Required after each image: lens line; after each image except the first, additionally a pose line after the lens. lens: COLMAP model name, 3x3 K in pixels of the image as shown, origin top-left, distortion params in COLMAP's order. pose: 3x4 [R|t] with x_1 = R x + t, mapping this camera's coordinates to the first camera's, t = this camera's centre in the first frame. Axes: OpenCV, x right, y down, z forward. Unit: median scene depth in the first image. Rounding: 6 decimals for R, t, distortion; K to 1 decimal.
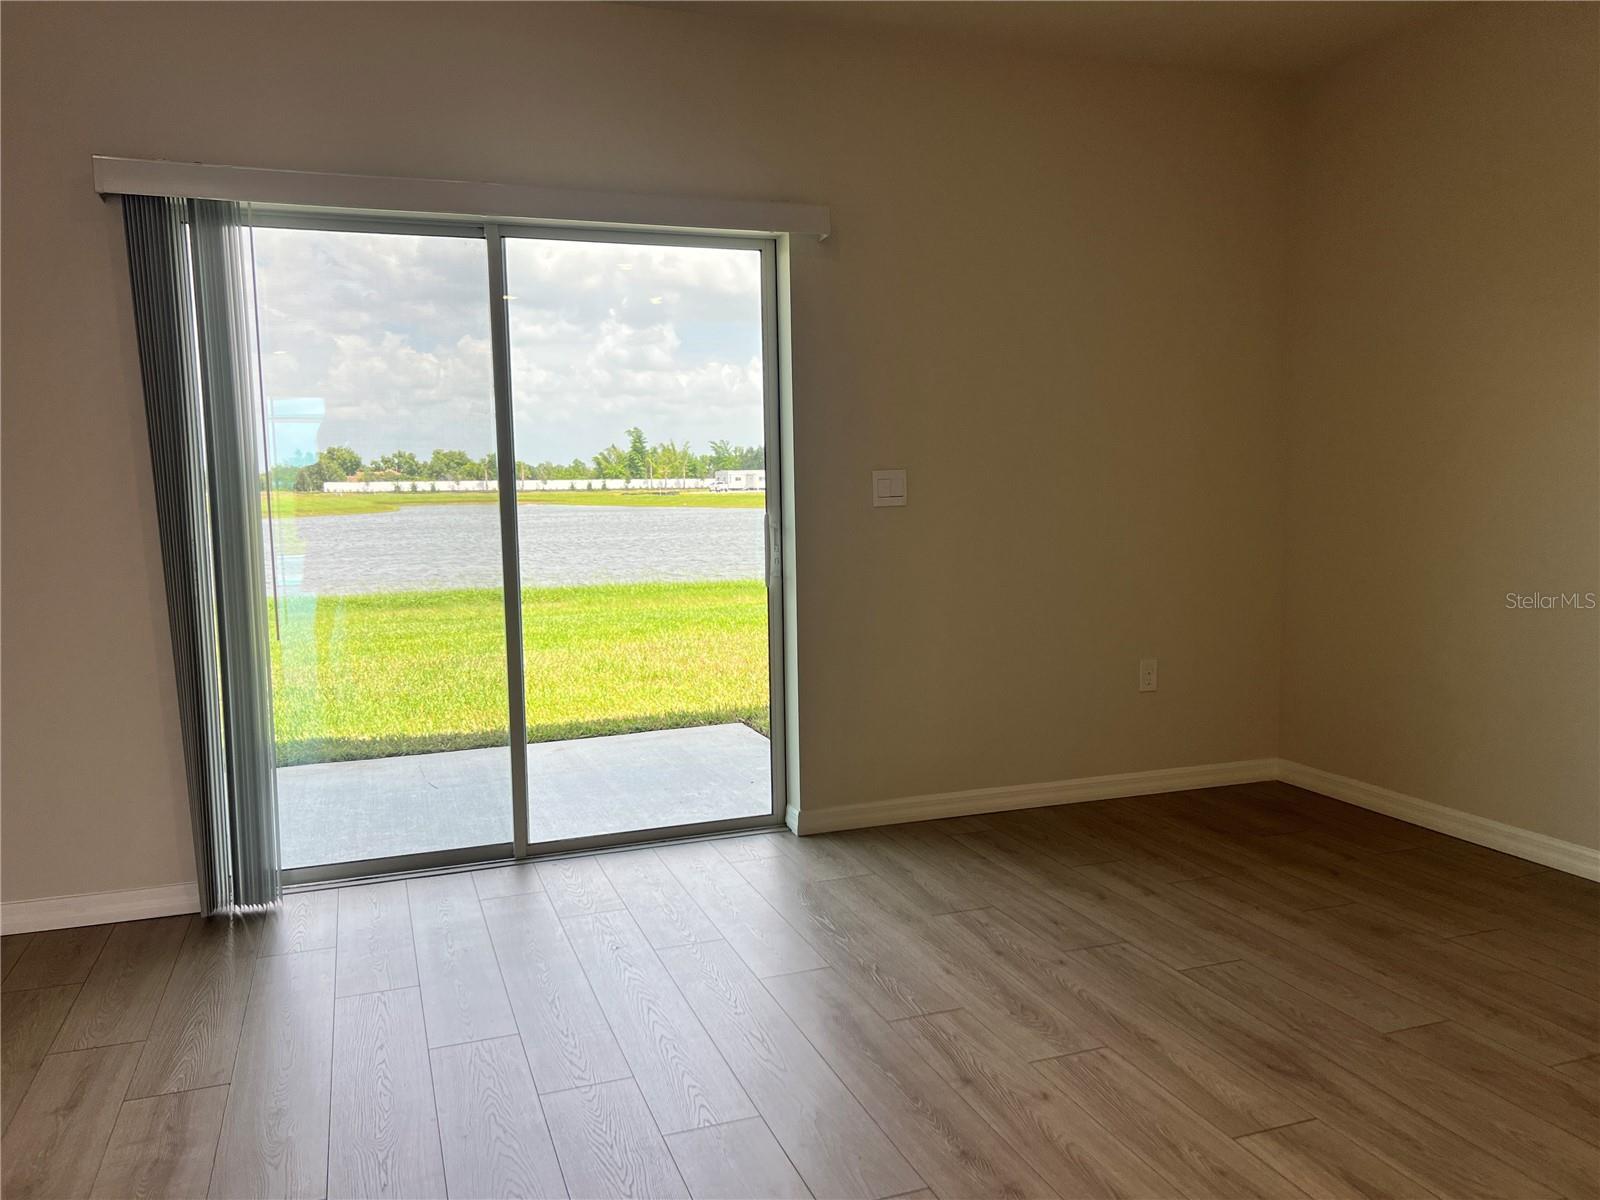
lens RADIAL K [[1225.1, 0, 814.6], [0, 1225.1, 603.8], [0, 0, 1]] dist [0.049241, -0.040961]
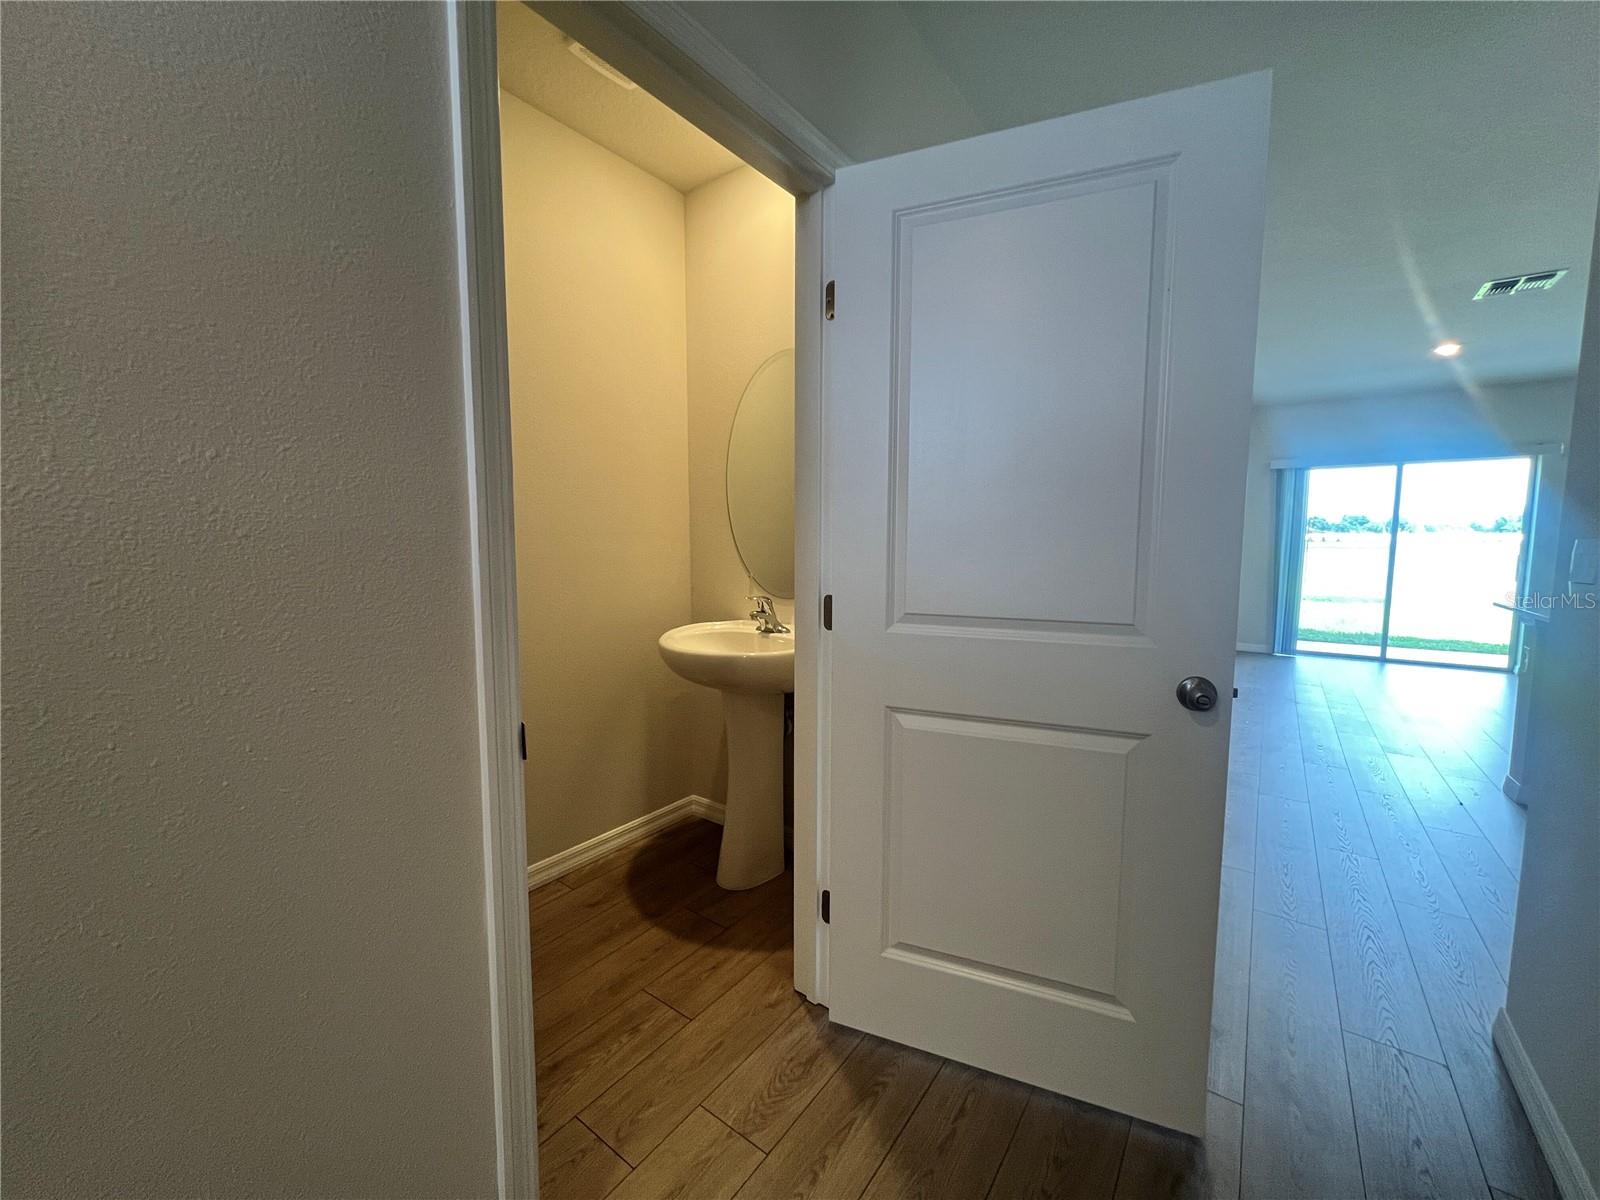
lens RADIAL K [[644.7, 0, 796.6], [0, 644.7, 603.9], [0, 0, 1]] dist [-0.003960, 0.001184]
pose [[0.543791, 0.096915, -0.833606, 0.326046], [-0.088606, 0.994388, 0.057807, 0.103310], [0.834530, 0.042427, 0.549326, -1.249566]]
